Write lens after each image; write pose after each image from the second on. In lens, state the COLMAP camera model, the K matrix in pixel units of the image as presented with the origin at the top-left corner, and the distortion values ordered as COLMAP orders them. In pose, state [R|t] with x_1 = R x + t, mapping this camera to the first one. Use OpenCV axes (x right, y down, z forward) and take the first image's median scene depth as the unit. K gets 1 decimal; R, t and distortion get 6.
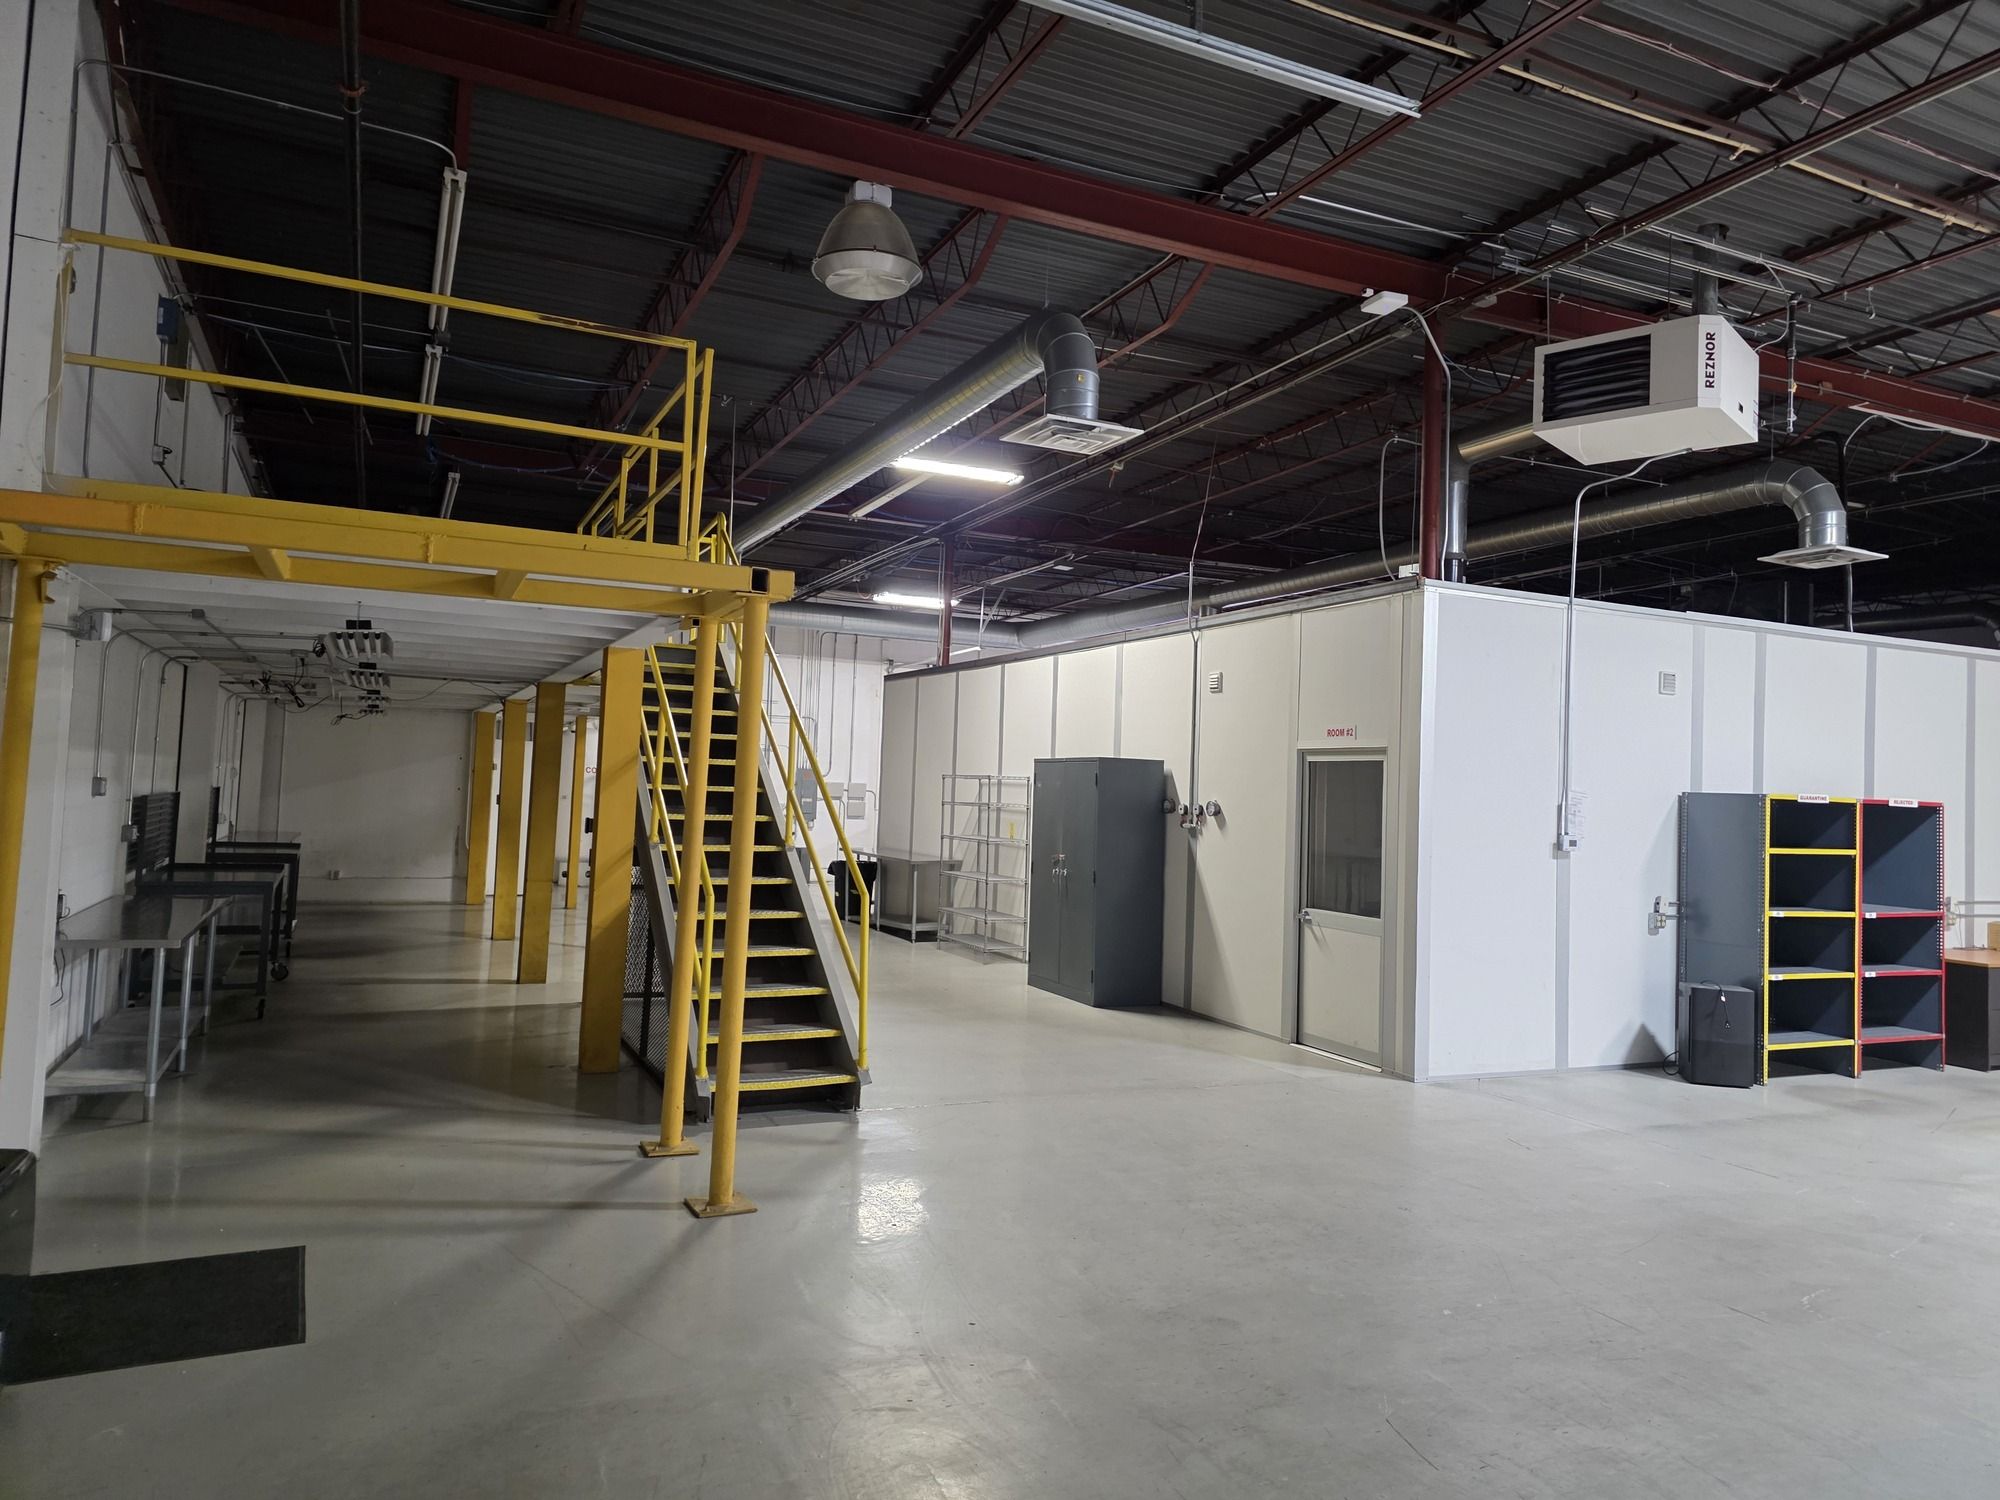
lens RADIAL K [[1356.3, 0, 1019.0], [0, 1356.3, 695.1], [0, 0, 1]] dist [0.023631, -0.020546]
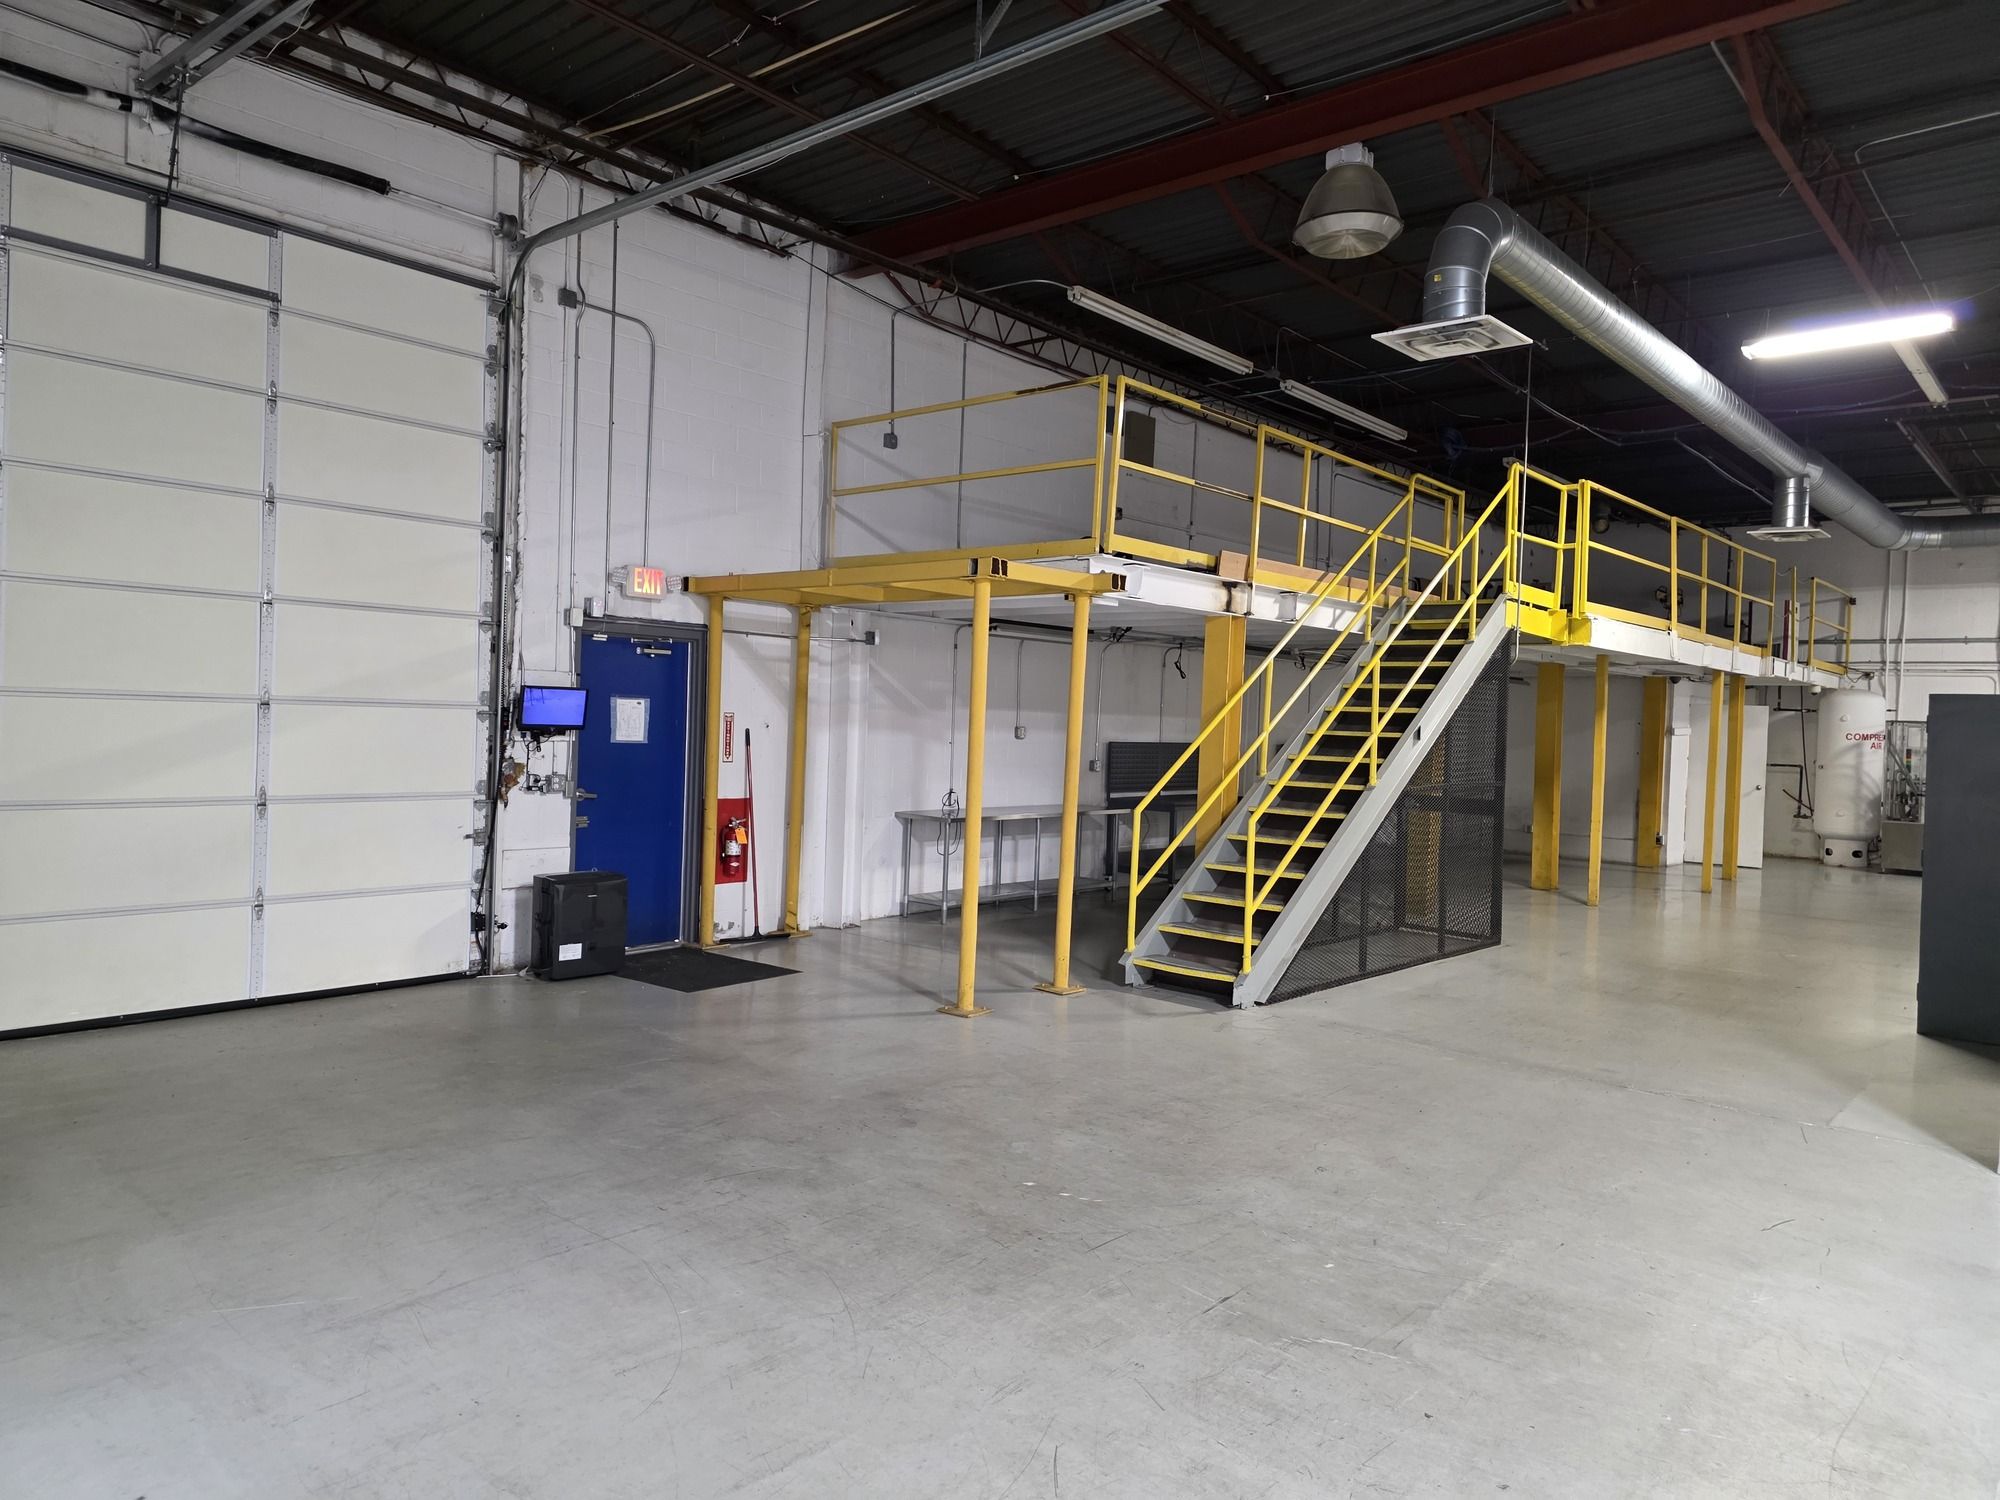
lens RADIAL K [[1356.3, 0, 1000.4], [0, 1356.3, 750.9], [0, 0, 1]] dist [0.023631, -0.020546]
pose [[0.401293, 0.004059, -0.915941, 1.316984], [0.042818, 0.998814, 0.023186, 0.084995], [0.914949, -0.048524, 0.400643, 0.574605]]
